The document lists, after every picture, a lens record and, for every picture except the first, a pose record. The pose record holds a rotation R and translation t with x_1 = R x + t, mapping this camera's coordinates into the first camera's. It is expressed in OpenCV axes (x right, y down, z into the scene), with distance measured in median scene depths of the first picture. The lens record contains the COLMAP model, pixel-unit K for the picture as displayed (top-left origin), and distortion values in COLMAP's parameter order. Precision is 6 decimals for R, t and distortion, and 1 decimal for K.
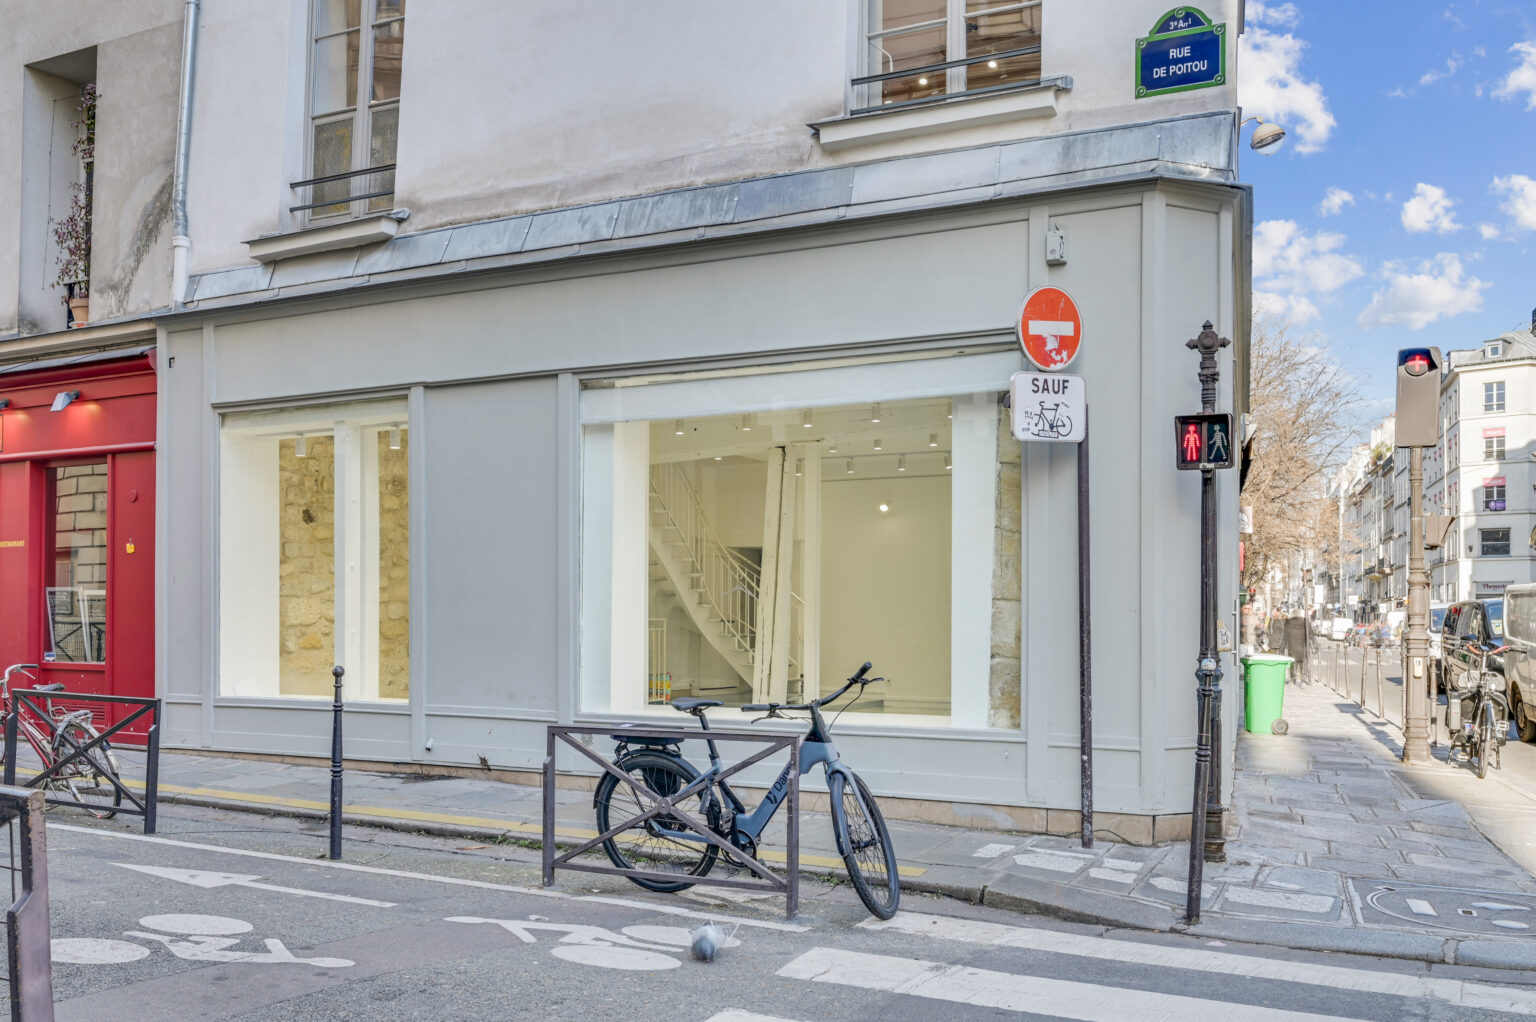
lens RADIAL K [[1385.2, 0, 764.0], [0, 1385.2, 566.9], [0, 0, 1]] dist [-0.009468, -0.012537]
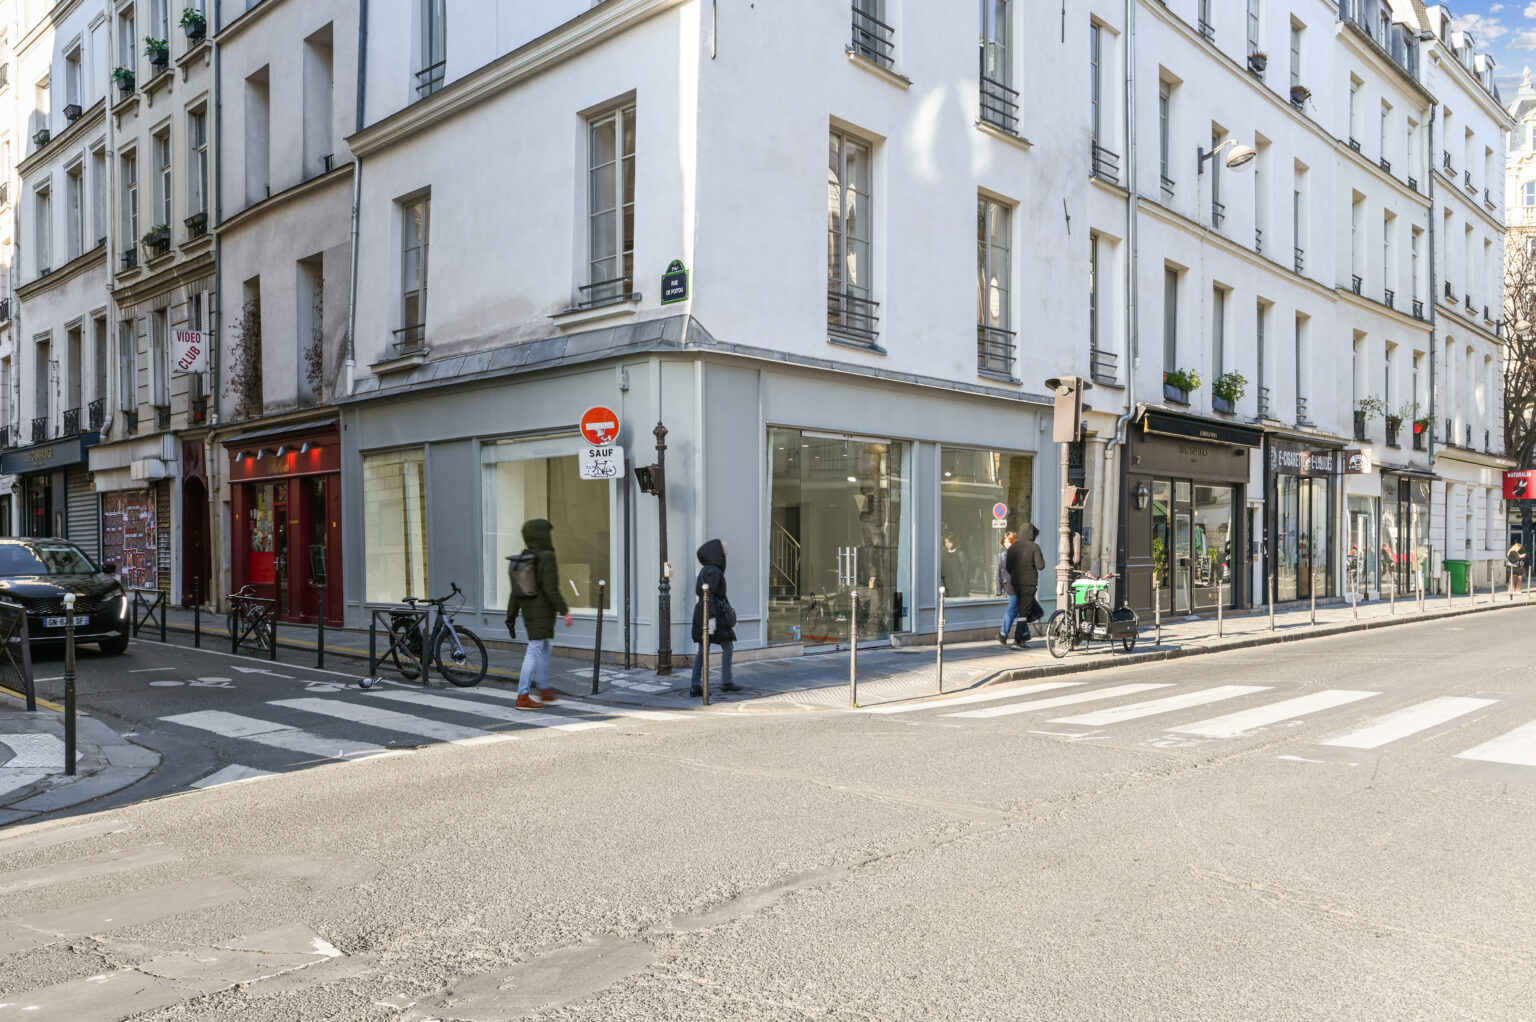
lens RADIAL K [[1350.8, 0, 768.0], [0, 1350.8, 511.0], [0, 0, 1]] dist [0.001516, -0.001538]
pose [[0.943429, -0.021961, -0.330847, 0.873718], [0.026591, 0.999601, 0.009475, -0.041769], [0.330507, -0.017736, 0.943637, -0.676360]]
